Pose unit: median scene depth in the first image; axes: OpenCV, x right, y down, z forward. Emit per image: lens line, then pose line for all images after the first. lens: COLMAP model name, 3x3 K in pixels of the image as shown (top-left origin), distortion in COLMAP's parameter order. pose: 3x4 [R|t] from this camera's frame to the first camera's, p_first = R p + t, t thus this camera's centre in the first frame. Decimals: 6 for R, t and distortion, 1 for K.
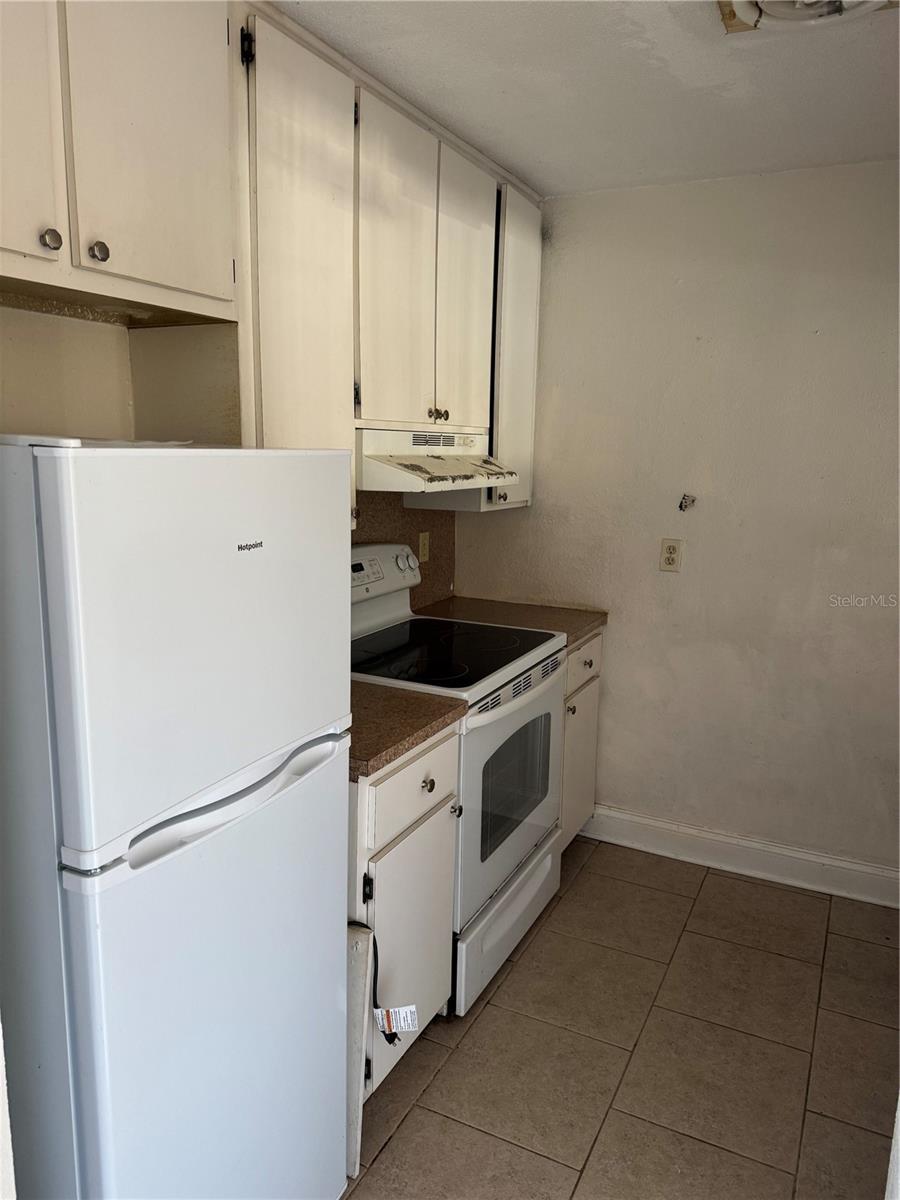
lens RADIAL K [[854.6, 0, 450.0], [0, 854.6, 600.0], [0, 0, 1]] dist [0.068941, -0.100893]
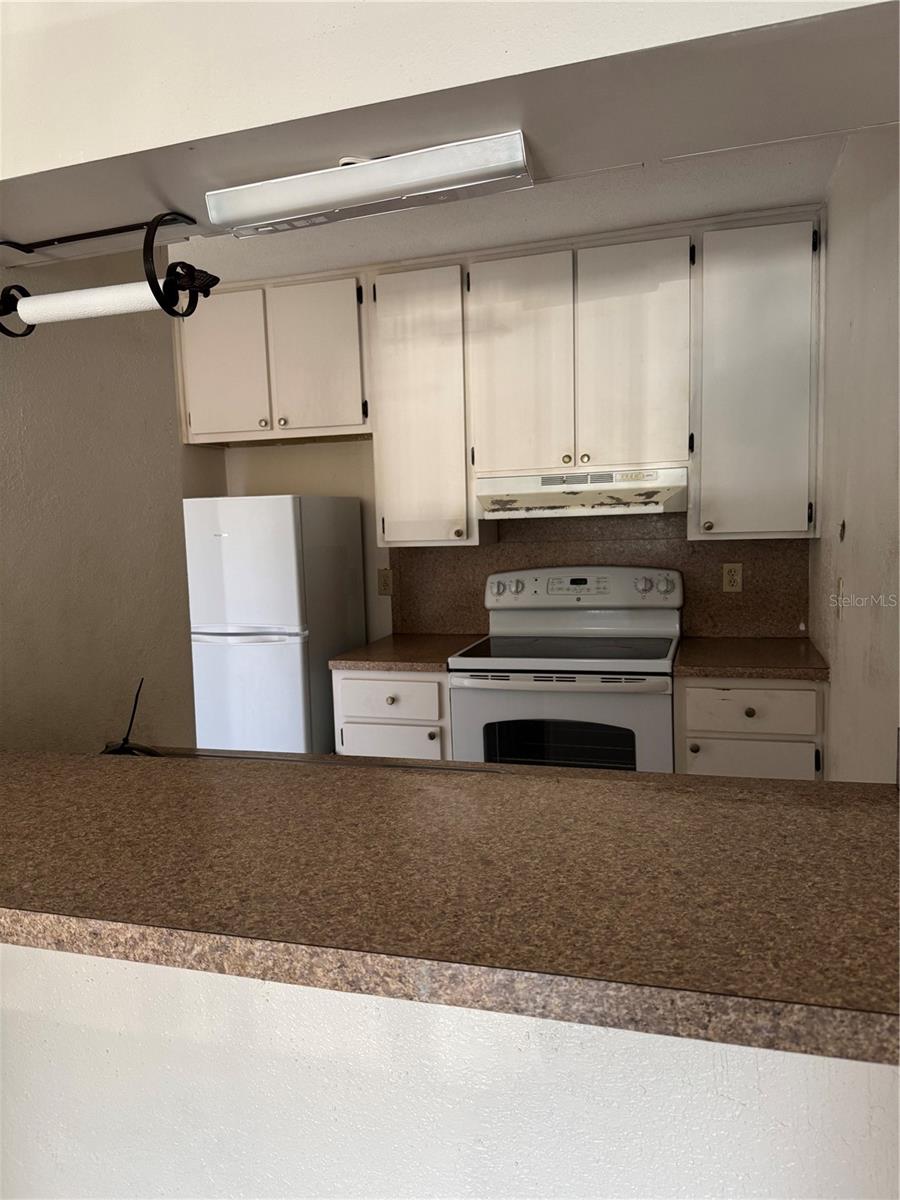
lens RADIAL K [[848.3, 0, 450.0], [0, 848.3, 600.0], [0, 0, 1]] dist [0.072044, -0.125205]
pose [[0.153283, 0.064906, -0.986048, 1.297566], [-0.144735, 0.988554, 0.042572, -0.042534], [0.977526, 0.136190, 0.160923, 0.702854]]
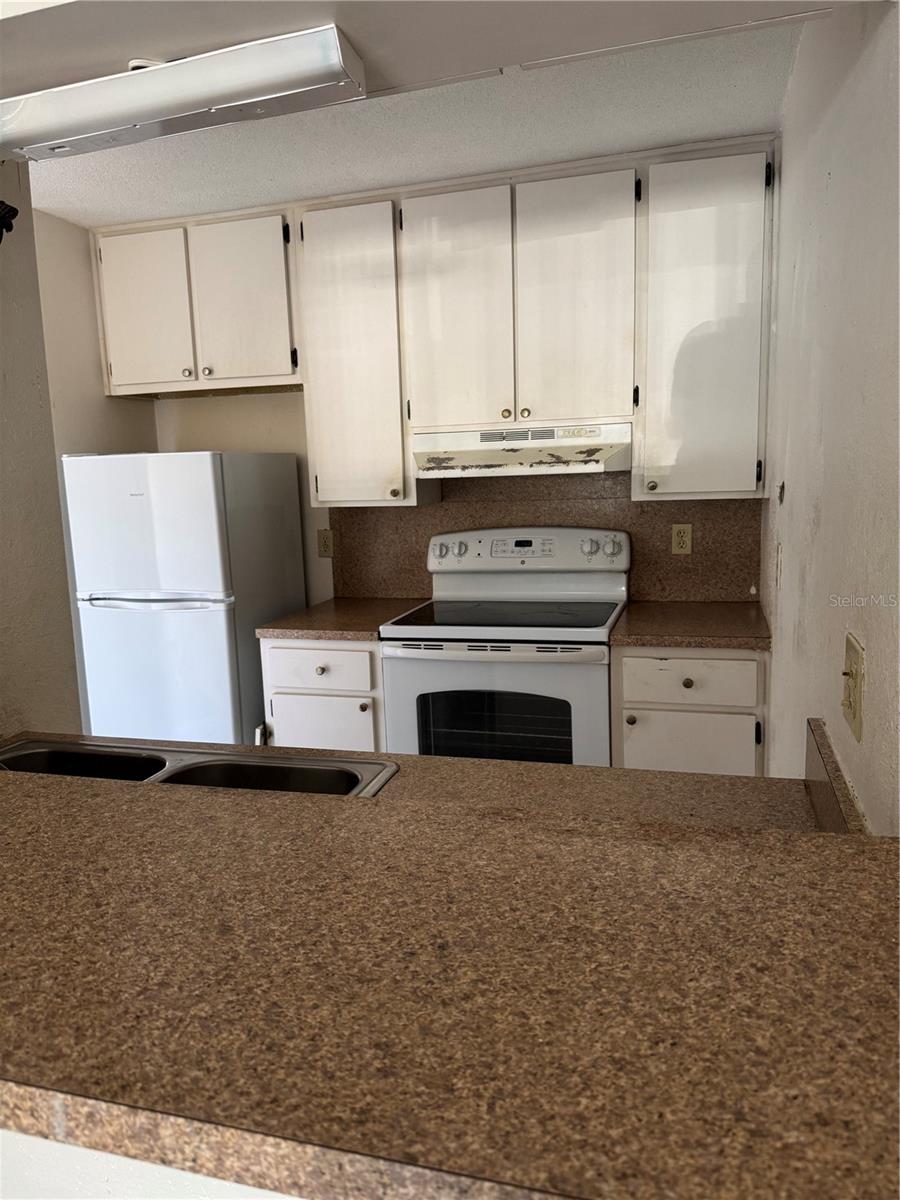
lens RADIAL K [[854.6, 0, 450.0], [0, 854.6, 600.0], [0, 0, 1]] dist [0.068941, -0.100893]
pose [[0.169153, 0.118628, -0.978425, 1.248884], [-0.142210, 0.985279, 0.094874, -0.068746], [0.975276, 0.123094, 0.183533, 0.789067]]
